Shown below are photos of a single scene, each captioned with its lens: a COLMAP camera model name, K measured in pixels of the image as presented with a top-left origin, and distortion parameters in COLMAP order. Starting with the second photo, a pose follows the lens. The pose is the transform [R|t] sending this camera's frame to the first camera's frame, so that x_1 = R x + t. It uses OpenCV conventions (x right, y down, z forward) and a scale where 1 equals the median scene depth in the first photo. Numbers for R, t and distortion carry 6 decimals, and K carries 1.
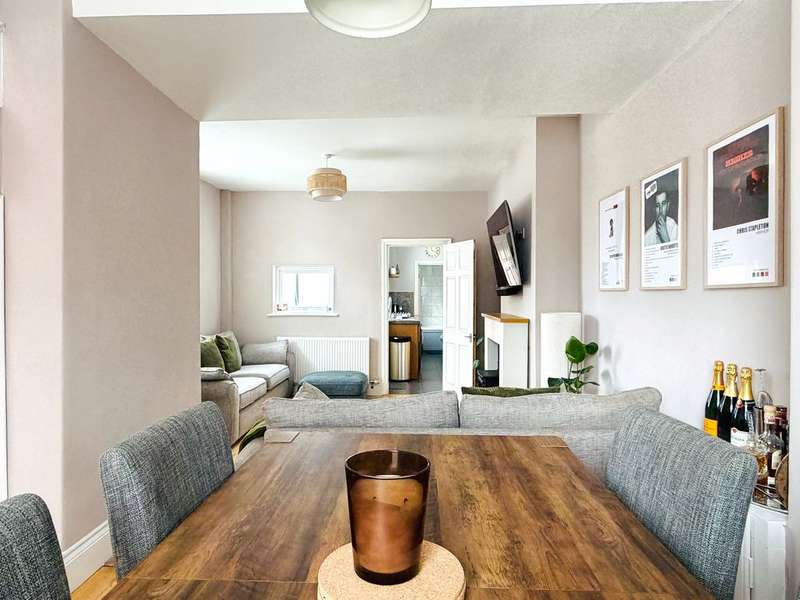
lens RADIAL K [[499.3, 0, 400.2], [0, 499.3, 300.2], [0, 0, 1]] dist [-0.005648, 0.001568]
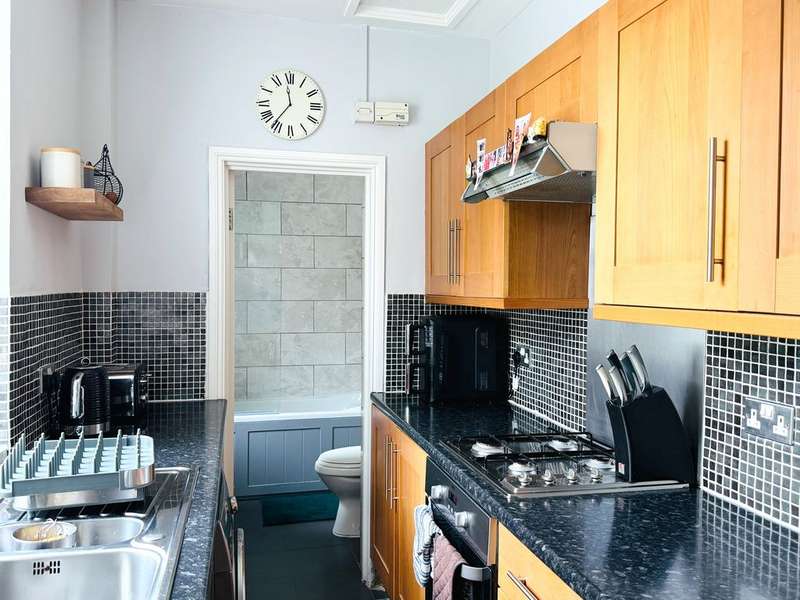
lens RADIAL K [[665.2, 0, 401.6], [0, 665.2, 298.7], [0, 0, 1]] dist [0.052554, -0.072293]
pose [[0.964729, -0.000042, 0.263244, 0.050513], [-0.004489, 0.999852, 0.016612, -0.028568], [-0.263206, -0.017208, 0.964586, 1.066017]]
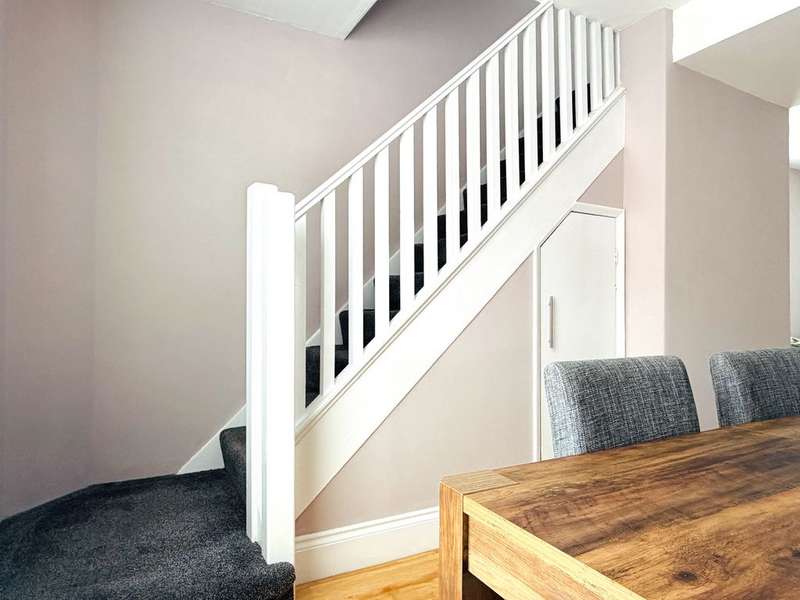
lens RADIAL K [[506.5, 0, 399.9], [0, 506.5, 301.5], [0, 0, 1]] dist [0.003615, 0.001652]
pose [[0.508397, -0.010838, -0.861055, 0.115857], [-0.011265, 0.999752, -0.019235, 0.090370], [0.861049, 0.019479, 0.508149, -0.281452]]
